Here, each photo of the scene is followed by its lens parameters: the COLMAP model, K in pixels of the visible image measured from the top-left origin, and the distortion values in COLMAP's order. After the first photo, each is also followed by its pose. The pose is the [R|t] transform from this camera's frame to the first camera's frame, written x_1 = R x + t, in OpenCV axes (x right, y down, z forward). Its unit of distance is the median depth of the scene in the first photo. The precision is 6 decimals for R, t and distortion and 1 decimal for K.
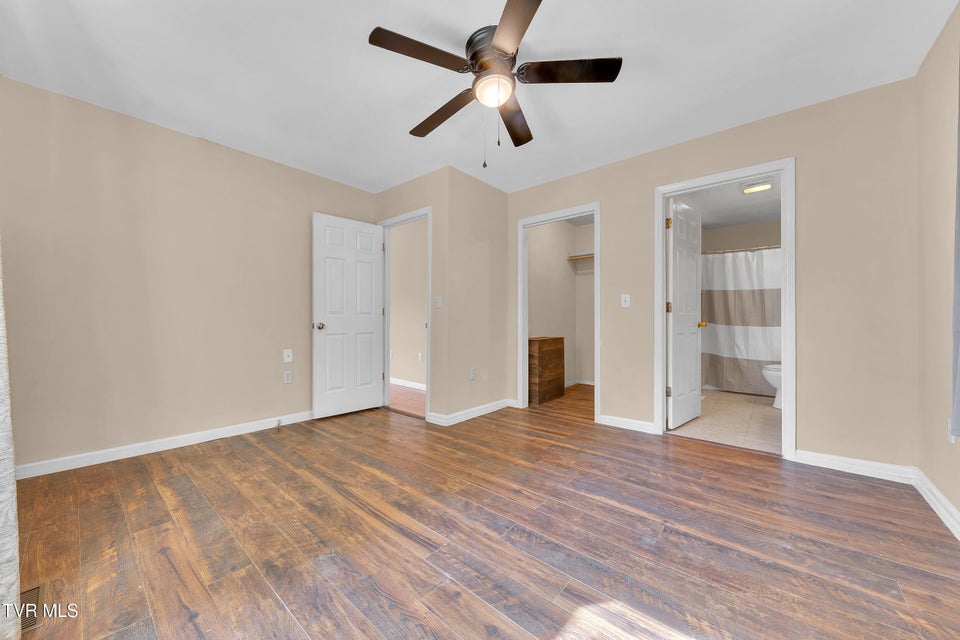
lens RADIAL K [[370.5, 0, 481.8], [0, 370.5, 319.6], [0, 0, 1]] dist [0.009653, -0.003432]
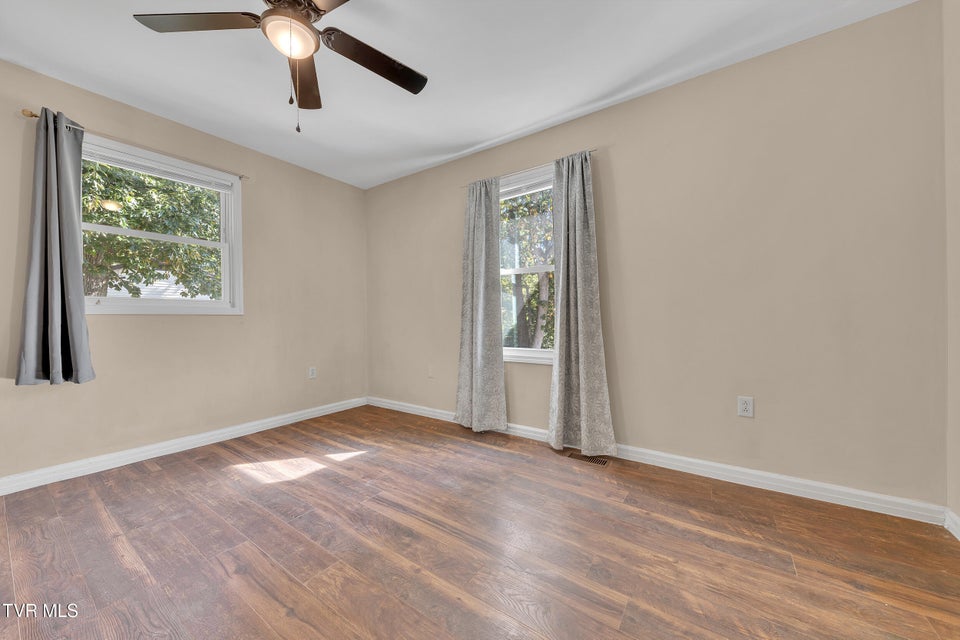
lens RADIAL K [[370.5, 0, 483.8], [0, 370.5, 317.7], [0, 0, 1]] dist [0.009653, -0.003432]
pose [[-0.995078, 0.007554, -0.098810, -0.321602], [0.007647, 0.999971, -0.000560, 0.003964], [0.098803, -0.001313, -0.995106, 1.959434]]
